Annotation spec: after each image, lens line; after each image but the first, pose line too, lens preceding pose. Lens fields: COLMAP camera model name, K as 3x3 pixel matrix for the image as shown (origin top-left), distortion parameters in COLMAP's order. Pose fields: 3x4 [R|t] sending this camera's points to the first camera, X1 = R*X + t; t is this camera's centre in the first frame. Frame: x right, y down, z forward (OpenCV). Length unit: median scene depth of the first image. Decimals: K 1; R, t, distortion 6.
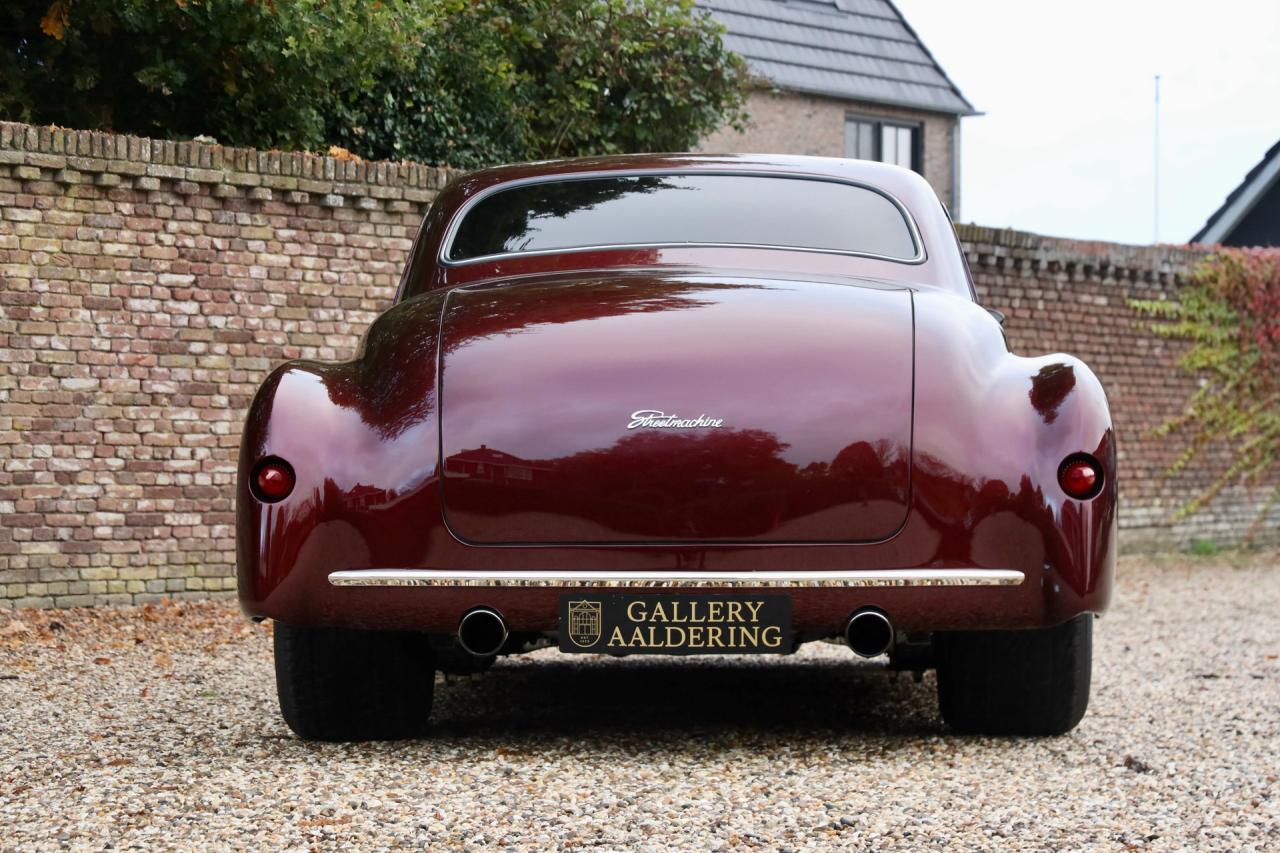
lens RADIAL K [[3215.6, 0, 674.4], [0, 3215.6, 445.0], [0, 0, 1]] dist [0.173726, 0.000000]
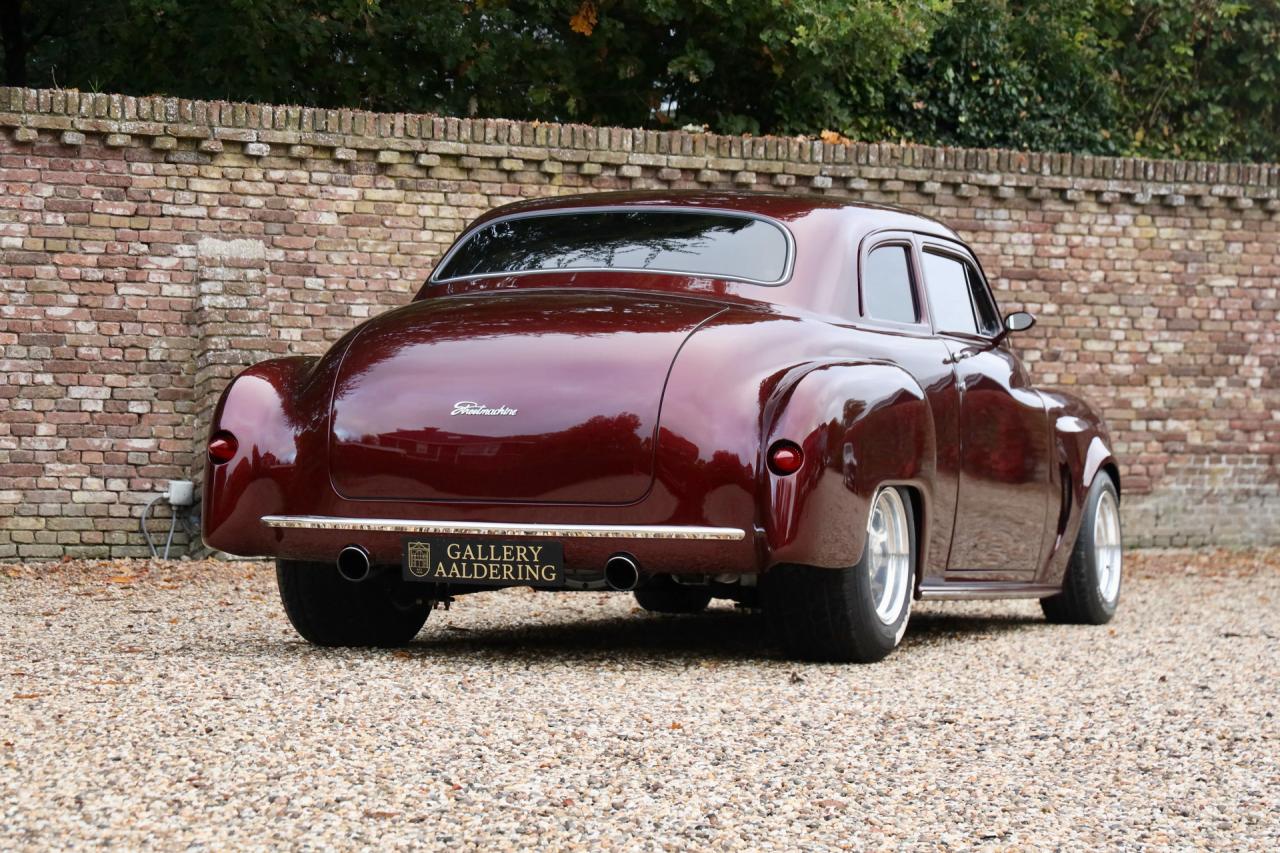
lens RADIAL K [[3794.4, 0, 667.3], [0, 3794.4, 433.0], [0, 0, 1]] dist [0.247767, 0.000000]
pose [[0.947534, 0.017275, -0.319188, 0.249214], [-0.014017, 0.999824, 0.012502, -0.008098], [0.319348, -0.007372, 0.947609, -0.204790]]
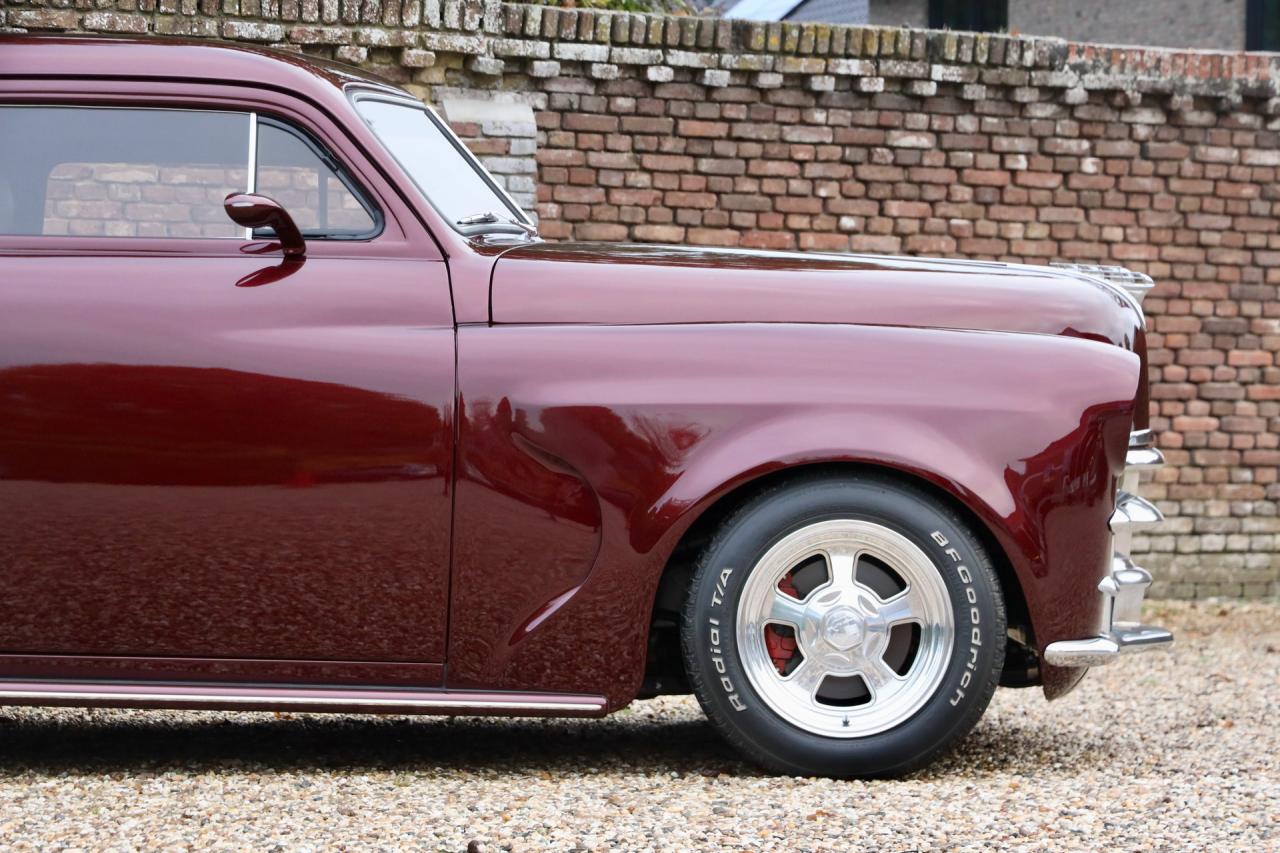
lens RADIAL K [[3782.8, 0, 649.6], [0, 3782.8, 421.3], [0, 0, 1]] dist [0.217087, 0.000000]
pose [[0.887020, 0.009133, -0.461640, 0.478087], [-0.008256, 0.999958, 0.003919, 0.001079], [0.461657, 0.000334, 0.887059, 0.470848]]
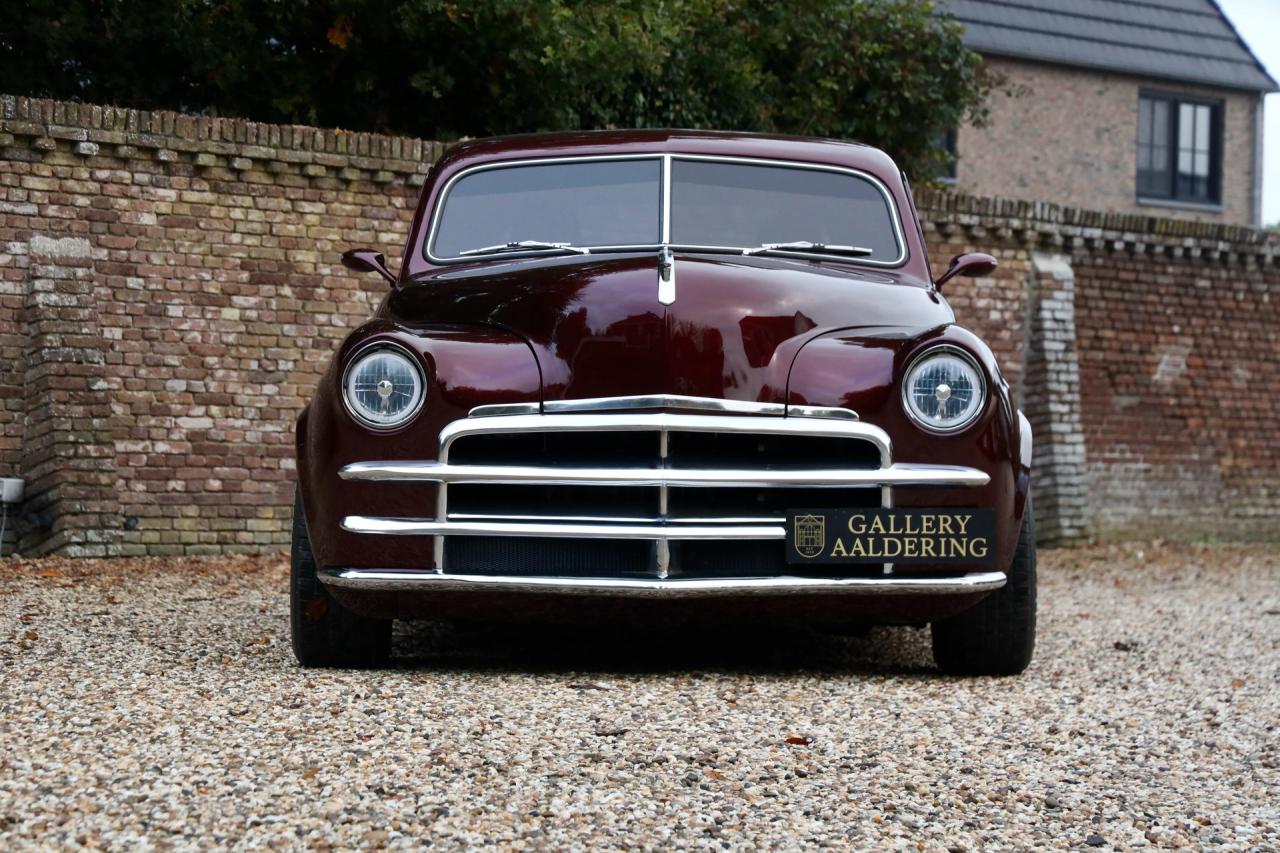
lens RADIAL K [[3535.8, 0, 636.7], [0, 3535.8, 468.8], [0, 0, 1]] dist [0.201703, 0.000000]
pose [[0.994900, 0.021212, -0.098608, 0.034981], [-0.020298, 0.999741, 0.010255, 0.005187], [0.098800, -0.008201, 0.995073, -0.210872]]
